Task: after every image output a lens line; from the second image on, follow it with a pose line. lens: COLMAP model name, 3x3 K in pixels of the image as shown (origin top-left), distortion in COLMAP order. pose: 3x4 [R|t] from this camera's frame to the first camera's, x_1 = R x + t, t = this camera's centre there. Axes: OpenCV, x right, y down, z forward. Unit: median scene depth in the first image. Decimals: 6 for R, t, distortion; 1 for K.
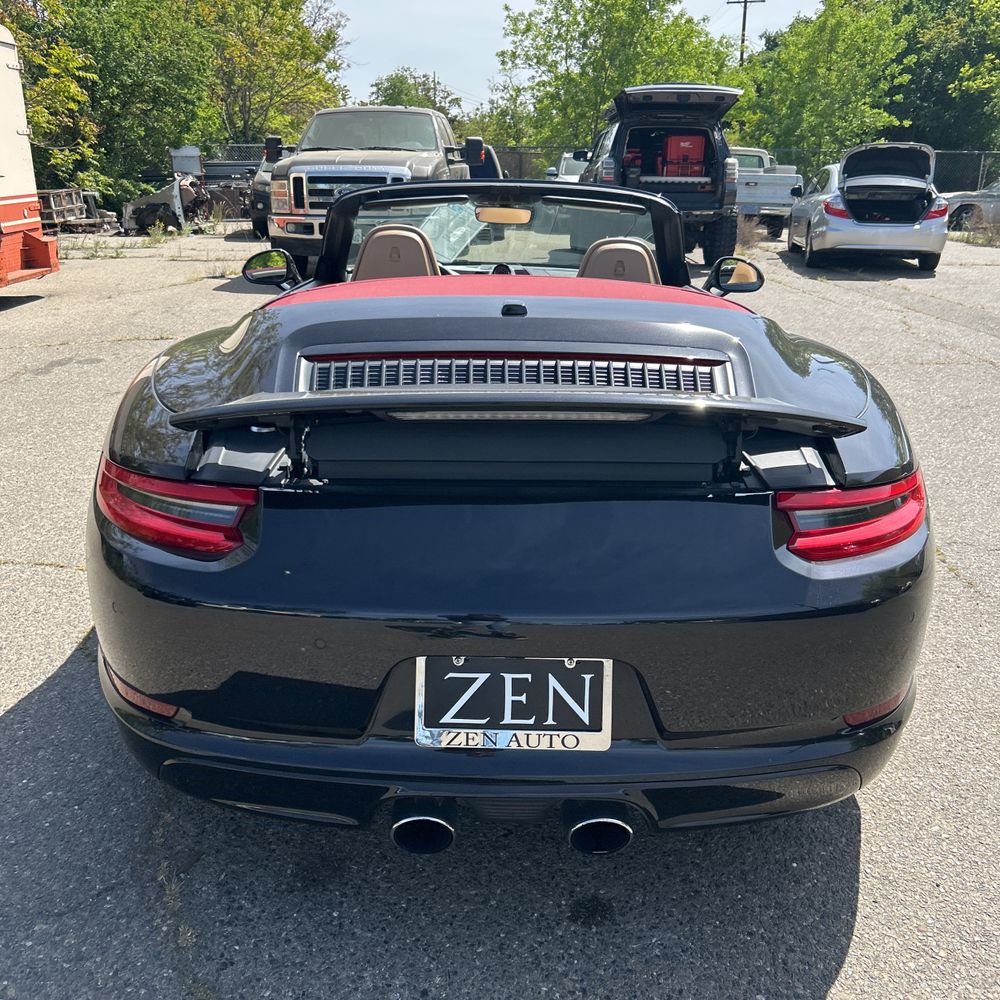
lens RADIAL K [[1010.8, 0, 502.5], [0, 1010.8, 490.6], [0, 0, 1]] dist [0.003156, 0.000000]
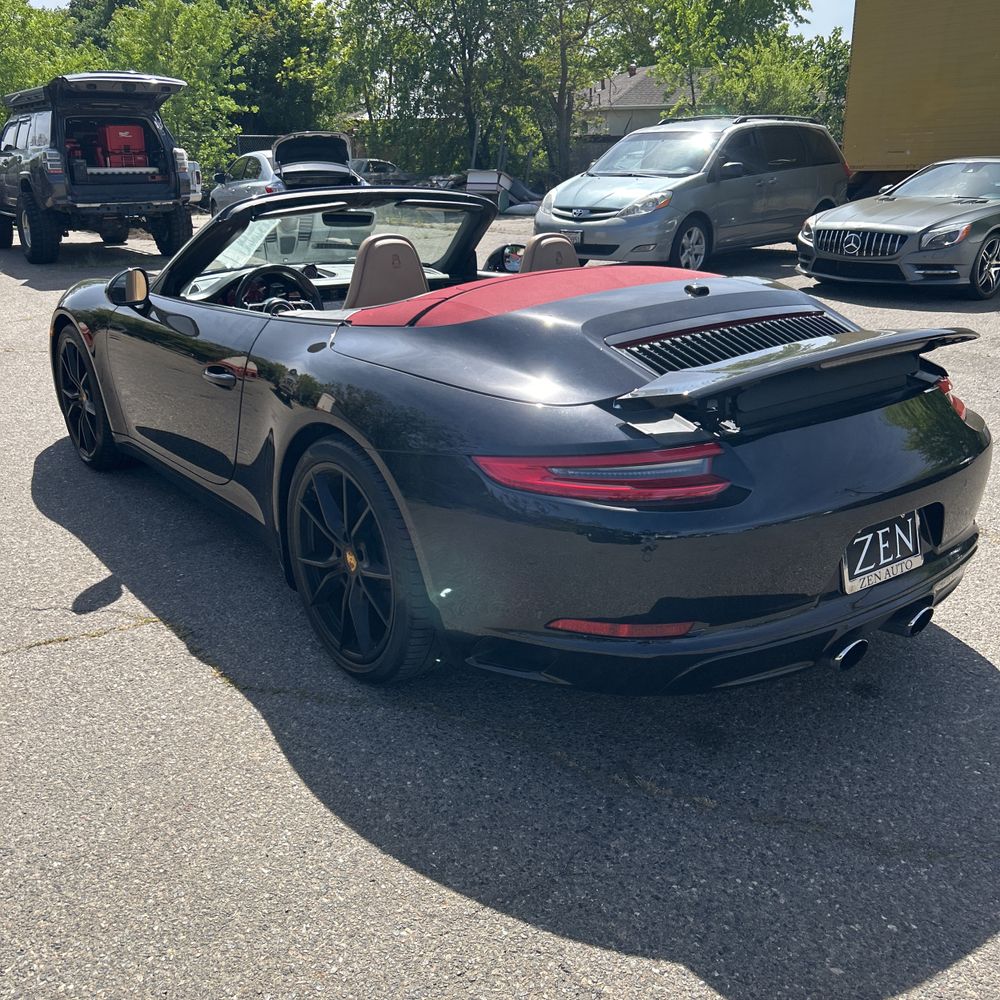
lens RADIAL K [[1010.8, 0, 474.7], [0, 1010.8, 498.1], [0, 0, 1]] dist [0.003156, 0.000000]
pose [[0.800338, -0.208003, 0.562311, -0.174001], [0.194669, 0.977230, 0.084411, -0.014257], [-0.567065, 0.041907, 0.822606, 0.015370]]
